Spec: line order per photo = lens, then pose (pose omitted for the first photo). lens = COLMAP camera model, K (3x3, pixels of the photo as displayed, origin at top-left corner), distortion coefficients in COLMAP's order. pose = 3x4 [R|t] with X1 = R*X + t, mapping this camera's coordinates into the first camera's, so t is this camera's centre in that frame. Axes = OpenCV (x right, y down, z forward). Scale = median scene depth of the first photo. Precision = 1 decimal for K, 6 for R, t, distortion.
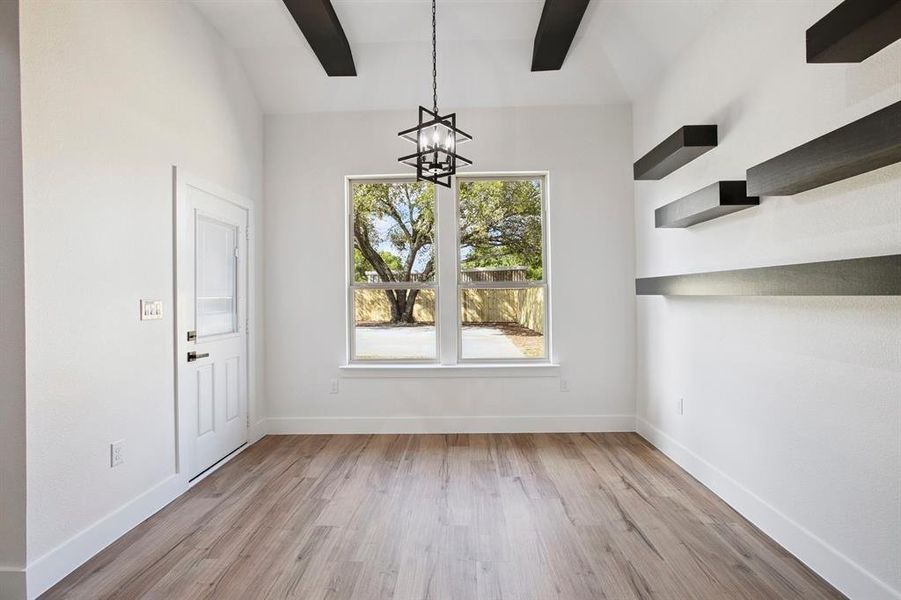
lens RADIAL K [[418.9, 0, 463.0], [0, 418.9, 294.1], [0, 0, 1]] dist [-0.014454, 0.004240]
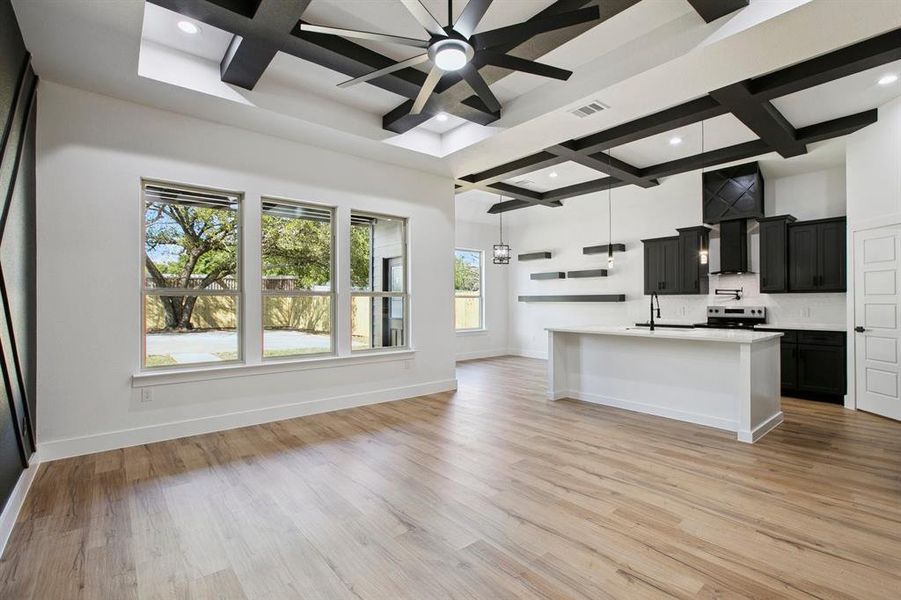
lens RADIAL K [[418.9, 0, 445.1], [0, 418.9, 306.2], [0, 0, 1]] dist [-0.014454, 0.004240]
pose [[0.769234, 0.004007, 0.638955, -1.639040], [-0.009661, 0.999939, 0.005360, 0.018929], [-0.638894, -0.010296, 0.769225, -0.801882]]
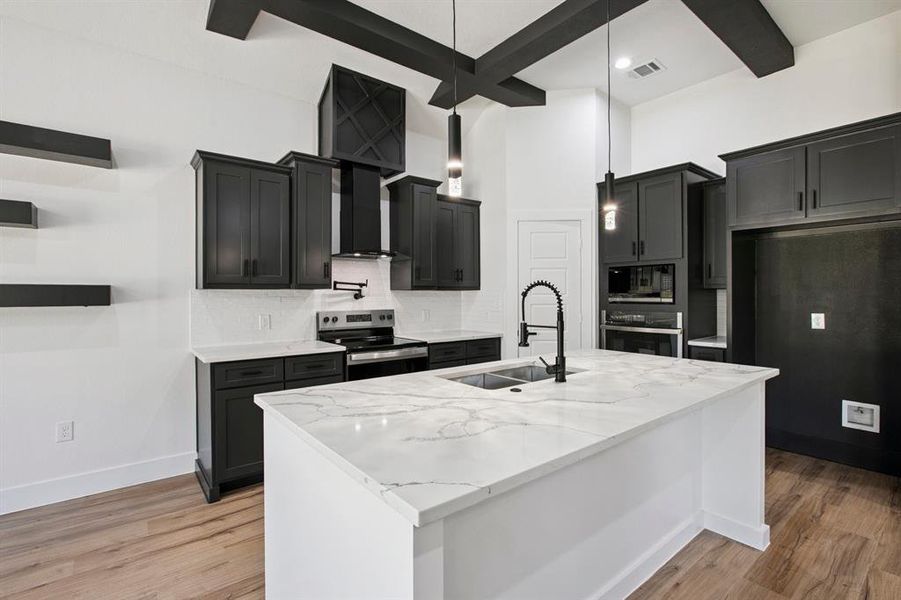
lens RADIAL K [[418.9, 0, 443.1], [0, 418.9, 299.6], [0, 0, 1]] dist [-0.014454, 0.004240]
pose [[-0.627818, 0.013353, 0.778246, -0.559514], [0.011084, 0.999905, -0.008215, 0.000854], [-0.778282, 0.003469, -0.627906, 0.262854]]
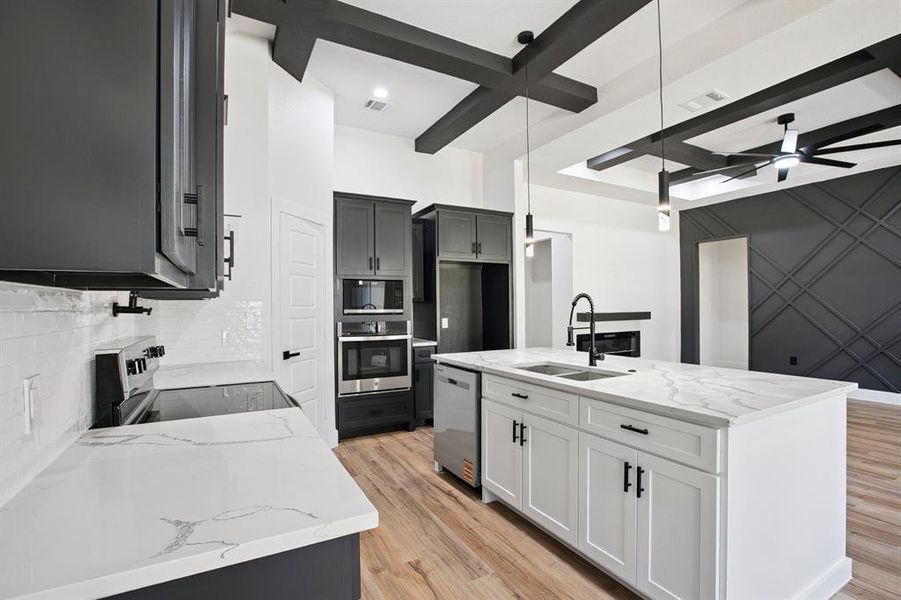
lens RADIAL K [[418.9, 0, 463.8], [0, 418.9, 308.6], [0, 0, 1]] dist [-0.014454, 0.004240]
pose [[-0.861759, 0.027438, -0.506575, 0.330689], [0.025379, 0.999618, 0.010971, -0.014724], [0.506682, -0.003401, -0.862126, 0.344264]]
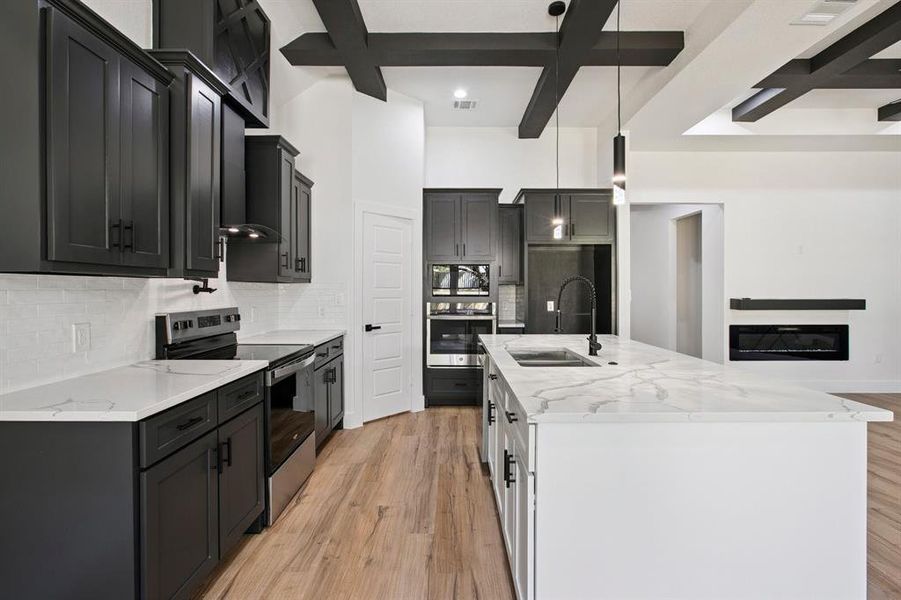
lens RADIAL K [[418.9, 0, 455.9], [0, 418.9, 292.3], [0, 0, 1]] dist [-0.014454, 0.004240]
pose [[-0.999776, 0.017815, -0.011448, -0.015398], [0.017787, 0.999839, 0.002551, -0.007702], [0.011491, 0.002347, -0.999931, 0.493417]]
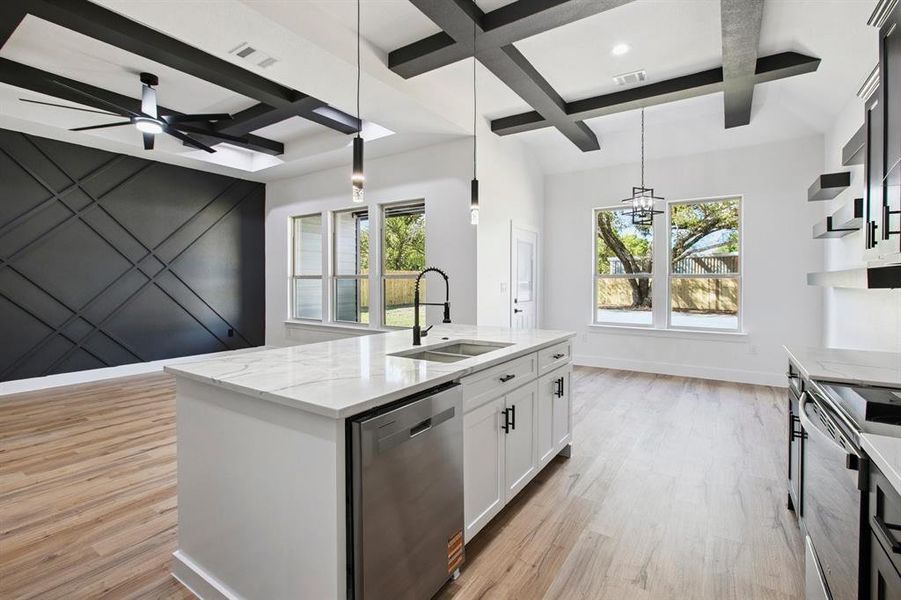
lens RADIAL K [[418.9, 0, 450.3], [0, 418.9, 282.9], [0, 0, 1]] dist [-0.014454, 0.004240]
pose [[0.830889, 0.017380, -0.556167, 0.184397], [-0.011167, 0.999832, 0.014563, -0.011608], [0.556326, -0.005889, 0.830943, -0.730878]]
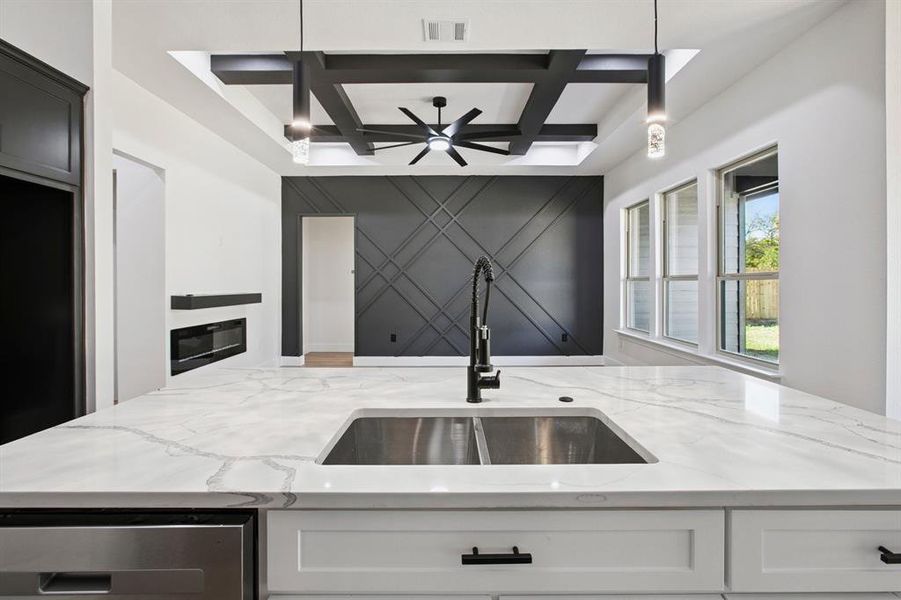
lens RADIAL K [[418.9, 0, 451.7], [0, 418.9, 283.4], [0, 0, 1]] dist [-0.014454, 0.004240]
pose [[0.003173, 0.014269, -0.999893, 0.132170], [0.004210, 0.999889, 0.014282, -0.010936], [0.999986, -0.004255, 0.003112, -0.207842]]
